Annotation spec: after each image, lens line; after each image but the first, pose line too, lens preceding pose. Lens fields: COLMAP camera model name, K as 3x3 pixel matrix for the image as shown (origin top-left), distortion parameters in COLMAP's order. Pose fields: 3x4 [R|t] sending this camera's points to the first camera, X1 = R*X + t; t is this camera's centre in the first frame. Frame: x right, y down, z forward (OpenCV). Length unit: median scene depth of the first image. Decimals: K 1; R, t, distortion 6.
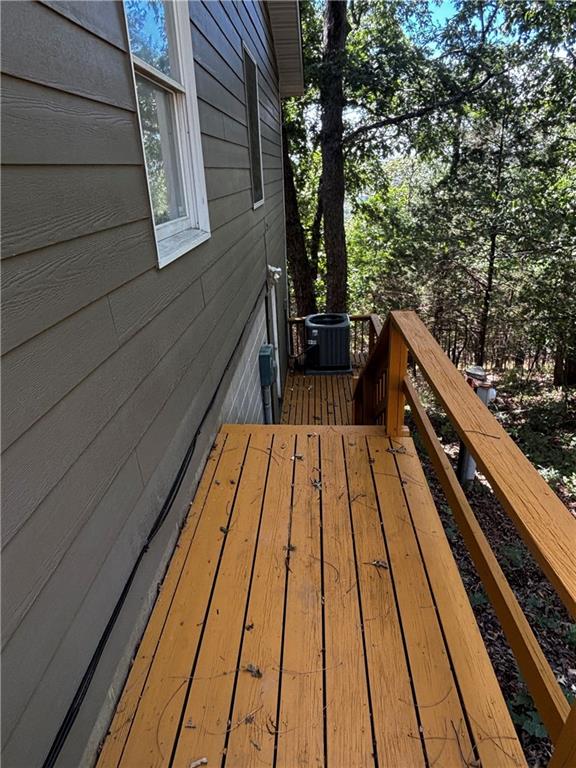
lens RADIAL K [[497.7, 0, 289.6], [0, 497.7, 380.4], [0, 0, 1]] dist [0.027670, -0.034847]
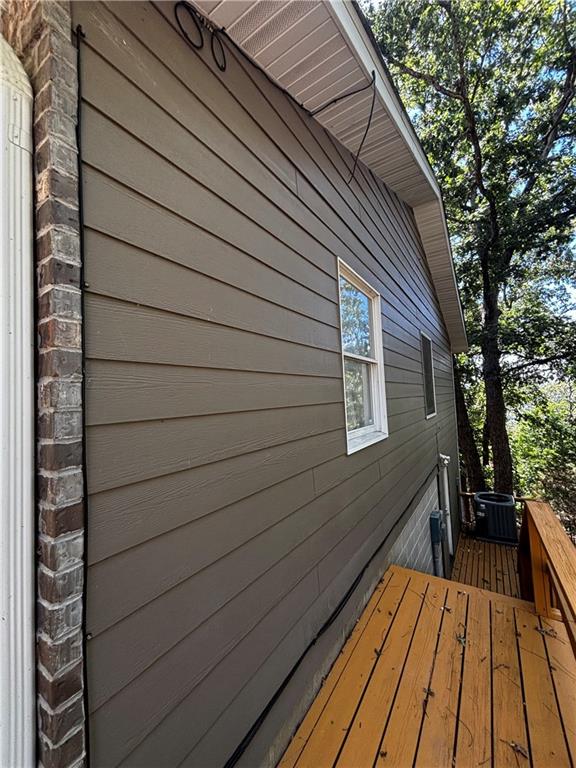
lens RADIAL K [[308.3, 0, 289.7], [0, 308.3, 383.8], [0, 0, 1]] dist [-0.000890, -0.000868]
pose [[0.864992, -0.025170, -0.501154, 0.039114], [-0.183333, 0.913841, -0.362330, -0.006659], [0.467094, 0.405291, 0.785851, -0.021141]]
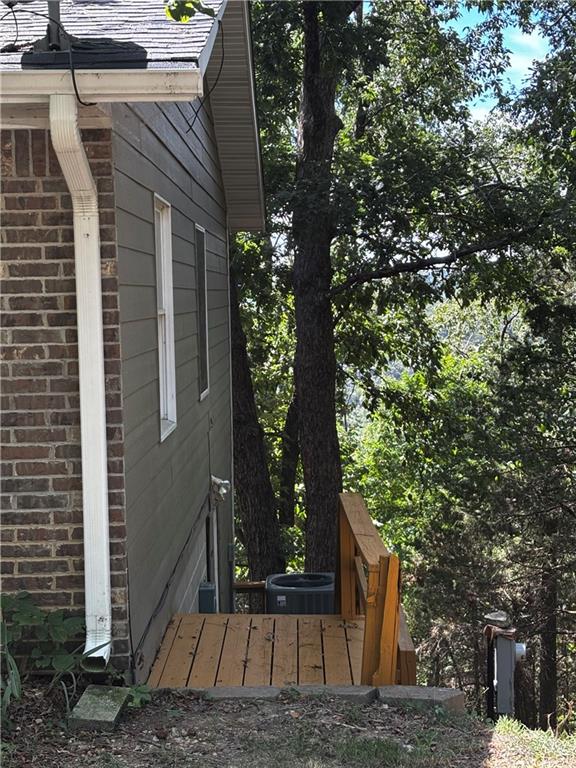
lens RADIAL K [[1464.2, 0, 286.4], [0, 1464.2, 390.0], [0, 0, 1]] dist [0.165730, 0.000000]
pose [[0.999069, 0.018238, 0.039101, -0.021986], [-0.004486, 0.945263, -0.326277, 0.347396], [-0.042912, 0.325798, 0.944465, -1.051661]]
